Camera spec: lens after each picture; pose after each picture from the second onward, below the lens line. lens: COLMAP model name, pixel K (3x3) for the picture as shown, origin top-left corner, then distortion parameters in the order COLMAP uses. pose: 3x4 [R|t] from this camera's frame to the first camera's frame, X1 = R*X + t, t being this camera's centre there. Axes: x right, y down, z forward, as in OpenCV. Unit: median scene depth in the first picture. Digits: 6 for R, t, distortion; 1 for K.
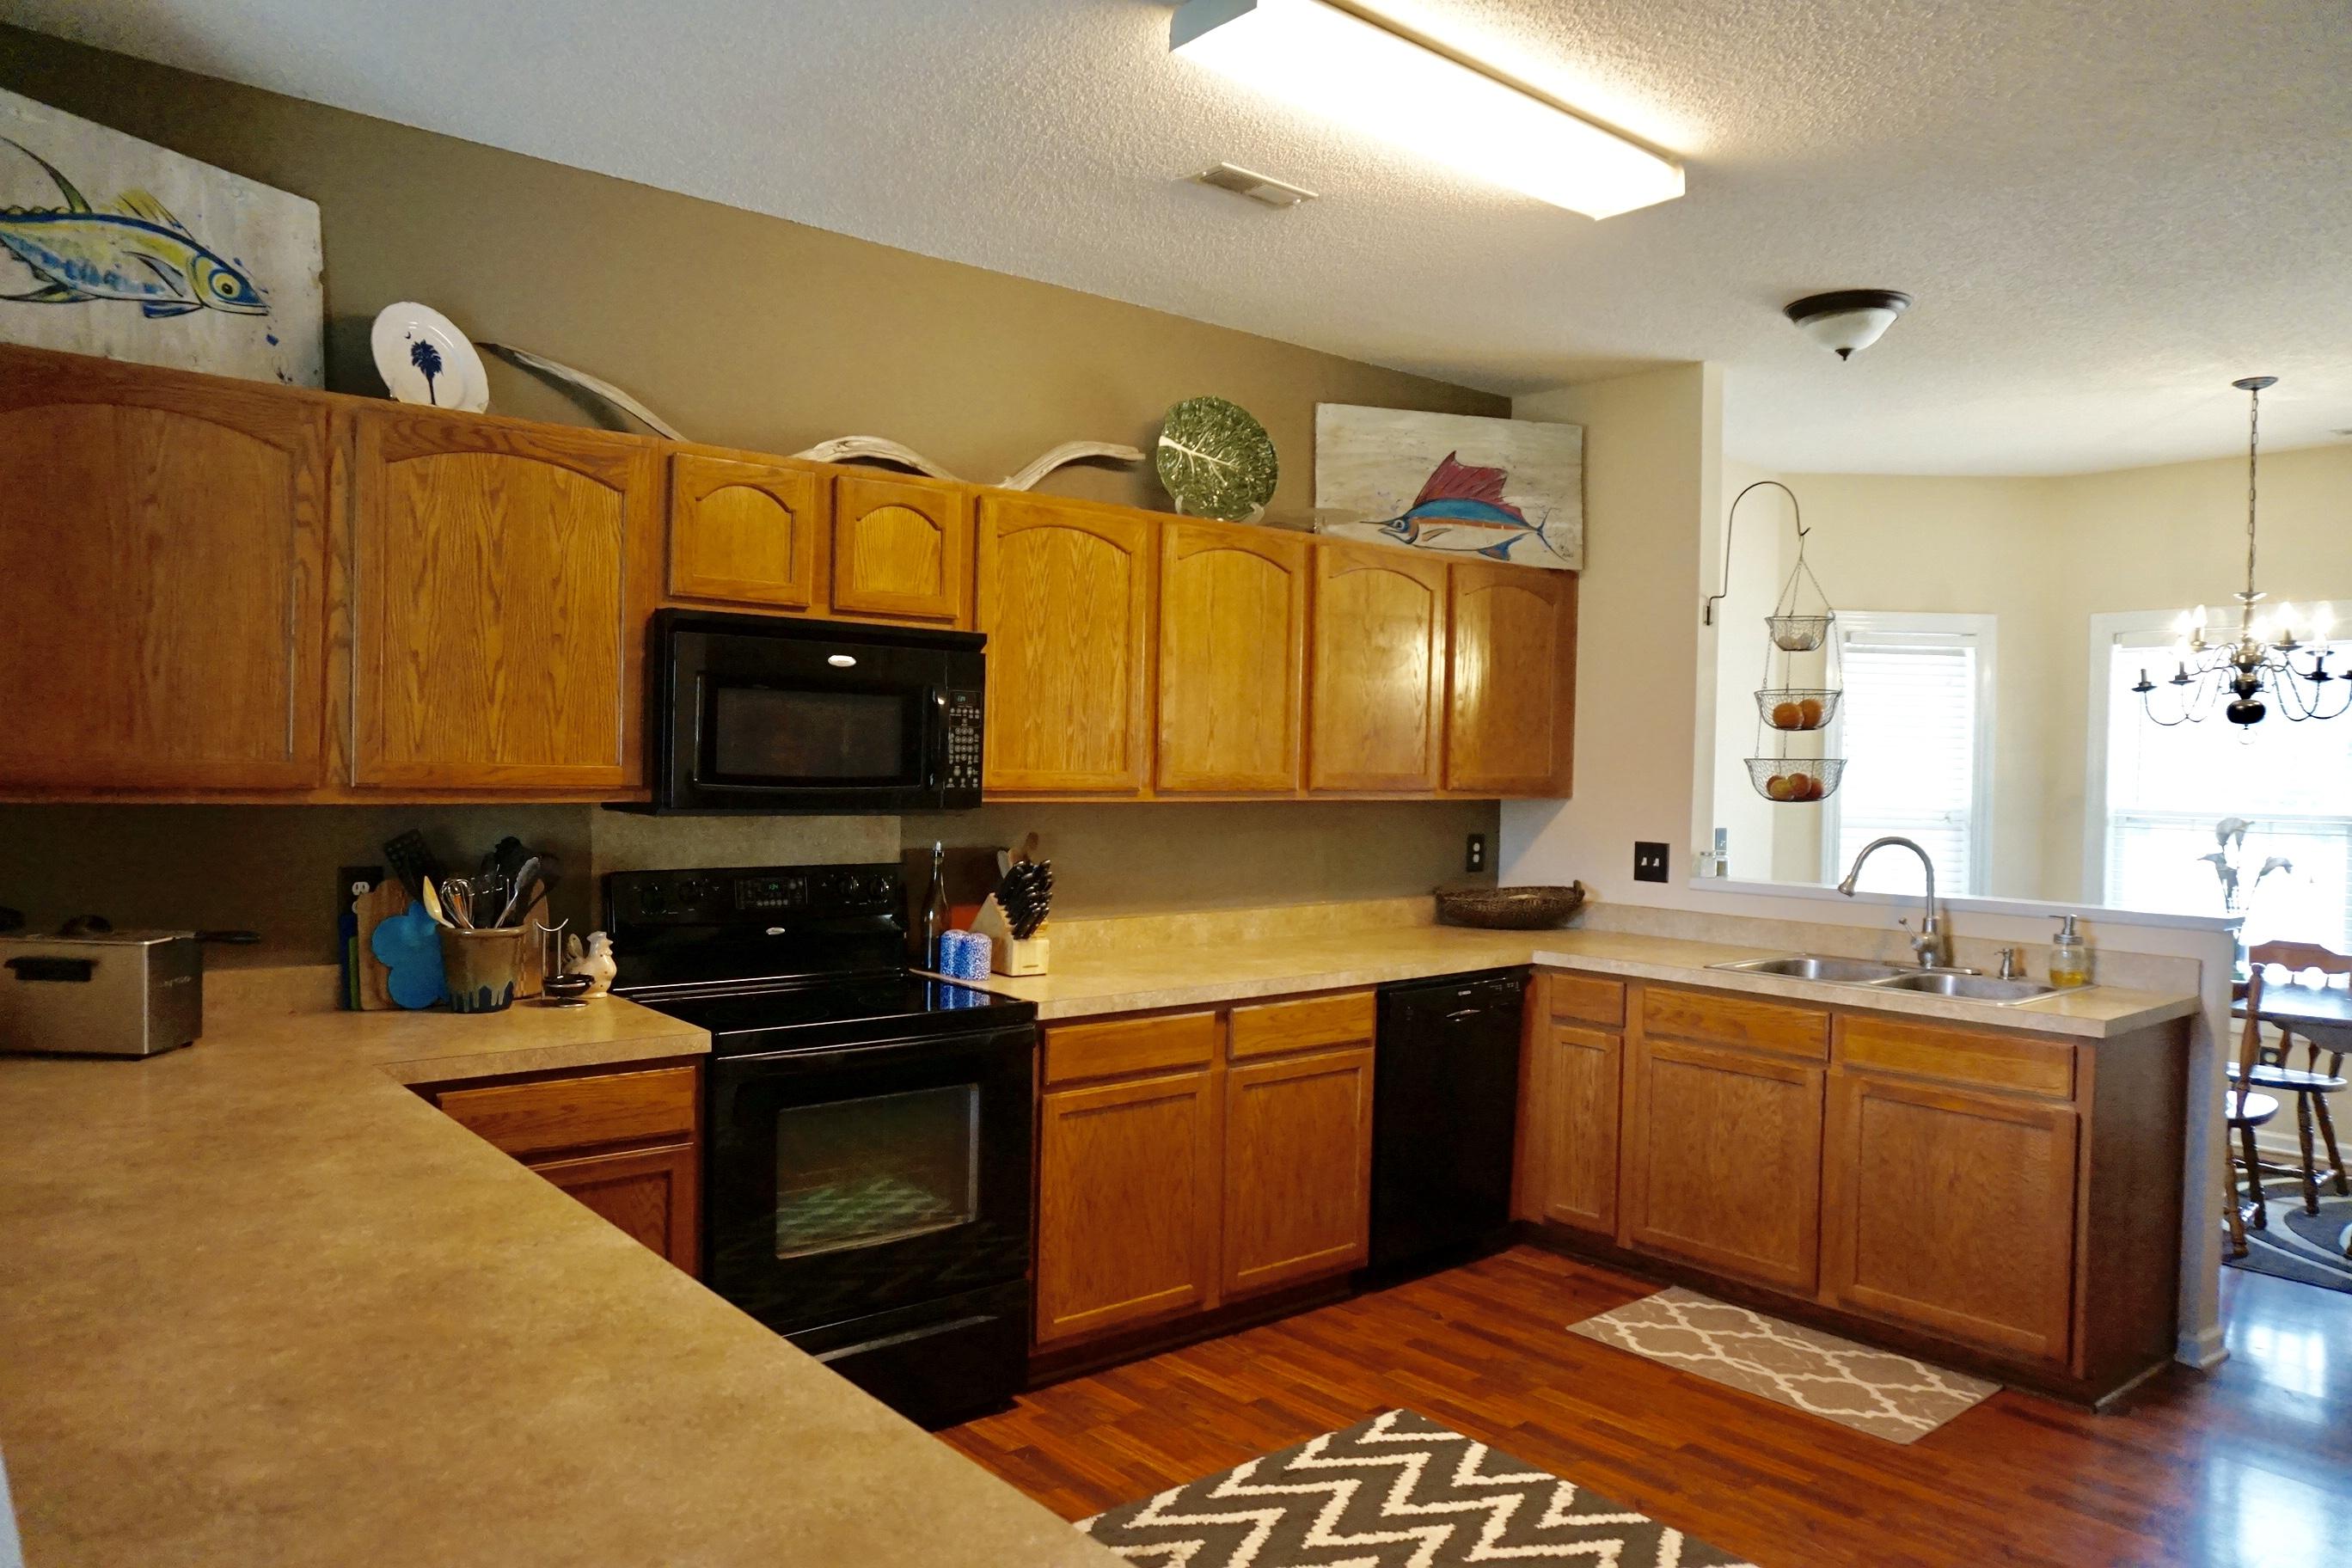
lens RADIAL K [[1600.9, 0, 1175.8], [0, 1600.9, 797.1], [0, 0, 1]] dist [-0.024738, 0.018325]
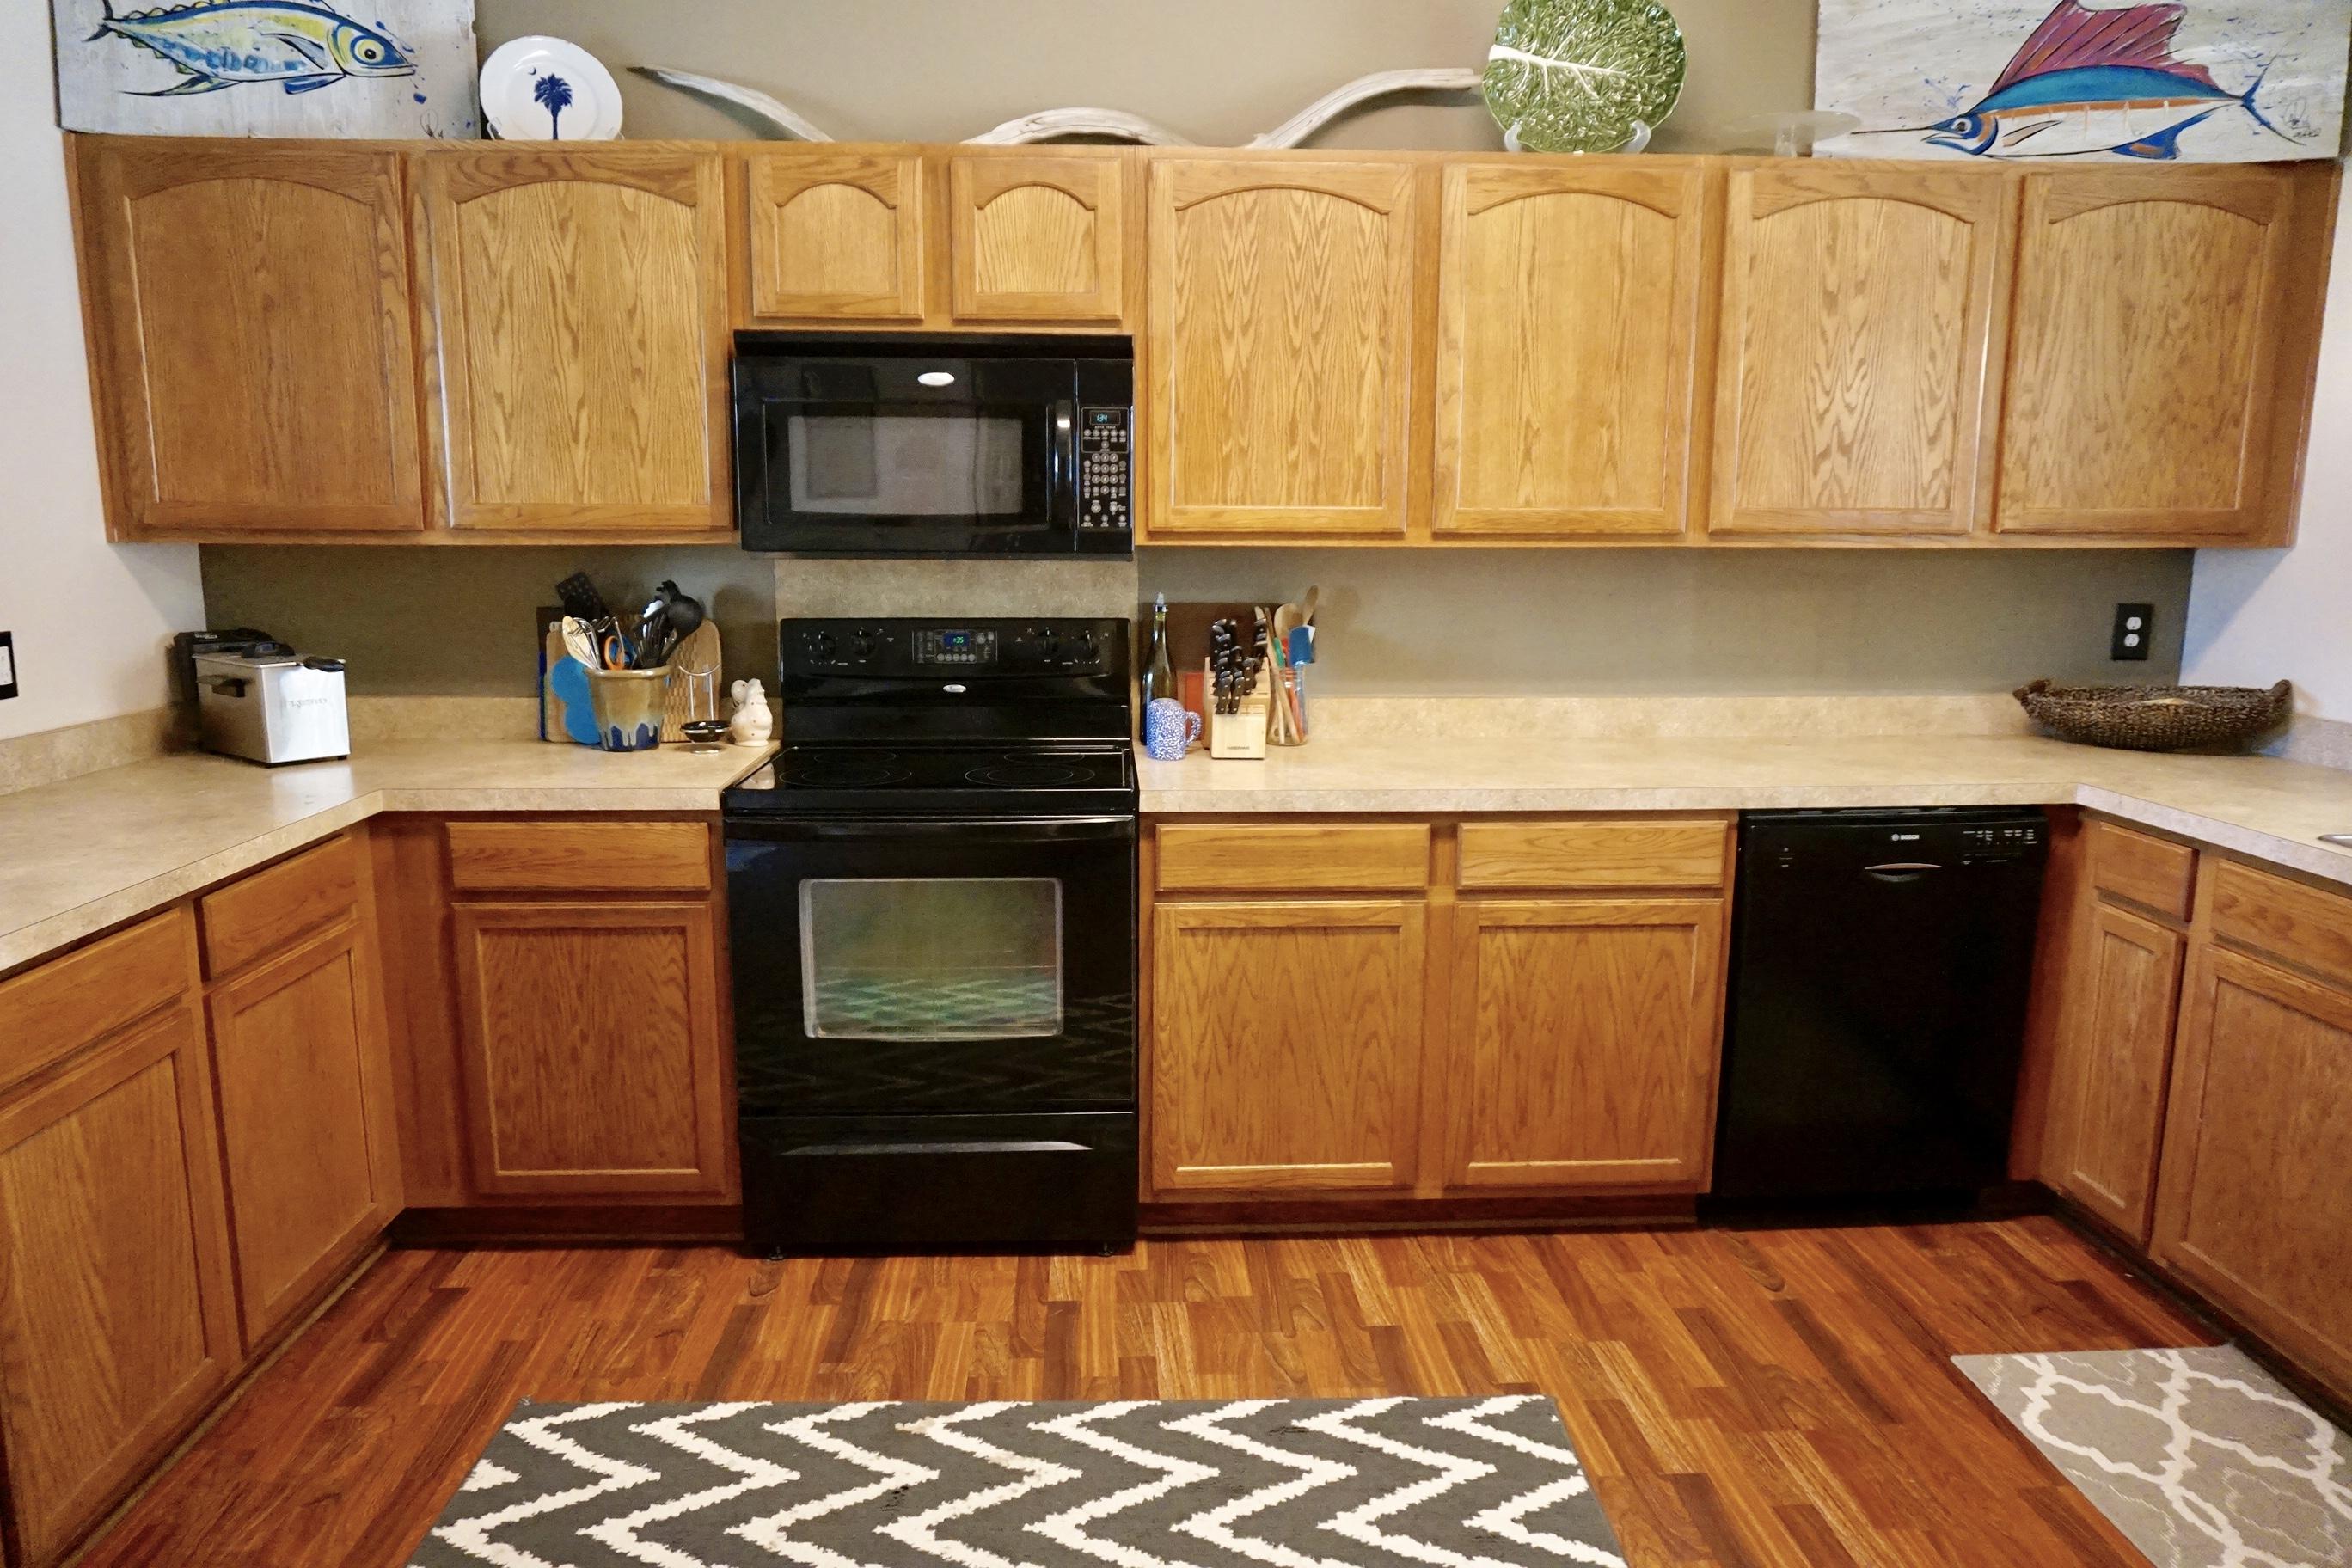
lens RADIAL K [[1600.9, 0, 1159.2], [0, 1600.9, 785.1], [0, 0, 1]] dist [-0.024738, 0.018325]
pose [[0.792796, 0.087385, -0.603190, 0.360999], [-0.003113, 0.990236, 0.139365, 0.009642], [0.609479, -0.108610, 0.785327, 0.313741]]
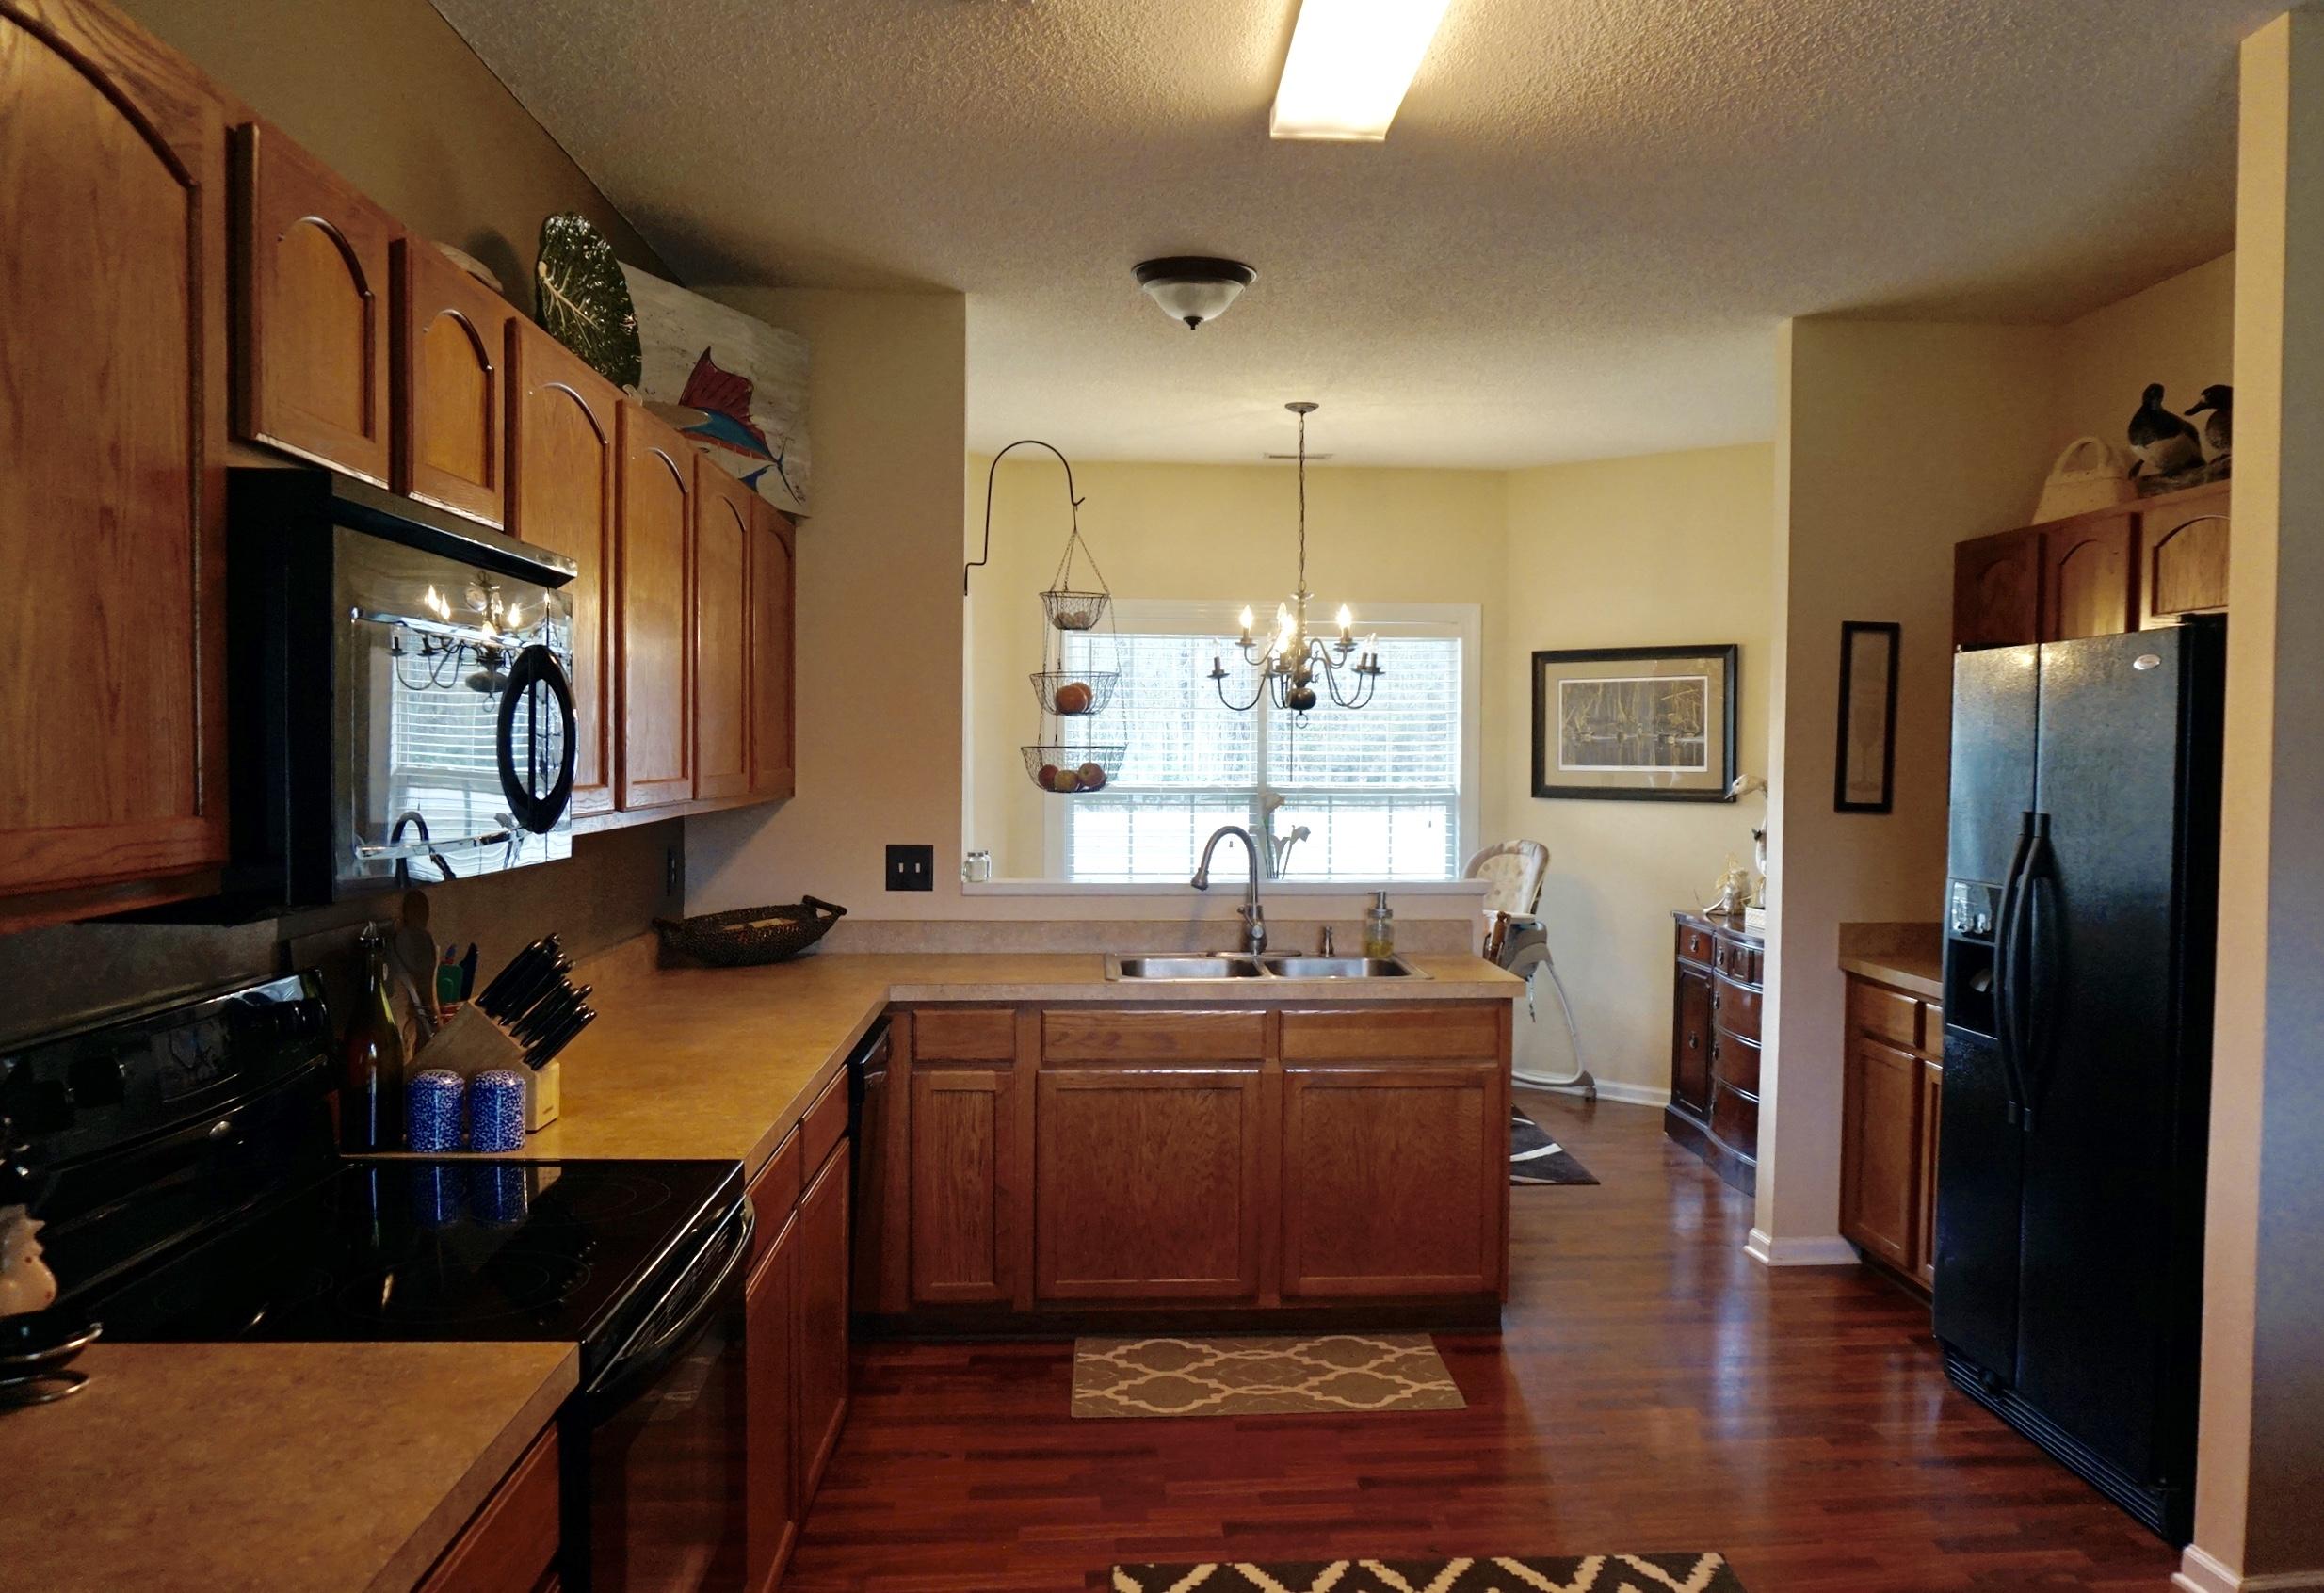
lens RADIAL K [[1760.0, 0, 1242.0], [0, 1760.0, 814.8], [0, 0, 1]] dist [-0.050590, -0.001348]
pose [[0.575301, -0.044565, 0.816727, -0.457393], [0.022535, 0.998999, 0.038637, -0.025000], [-0.817632, -0.003823, 0.575729, 0.385012]]
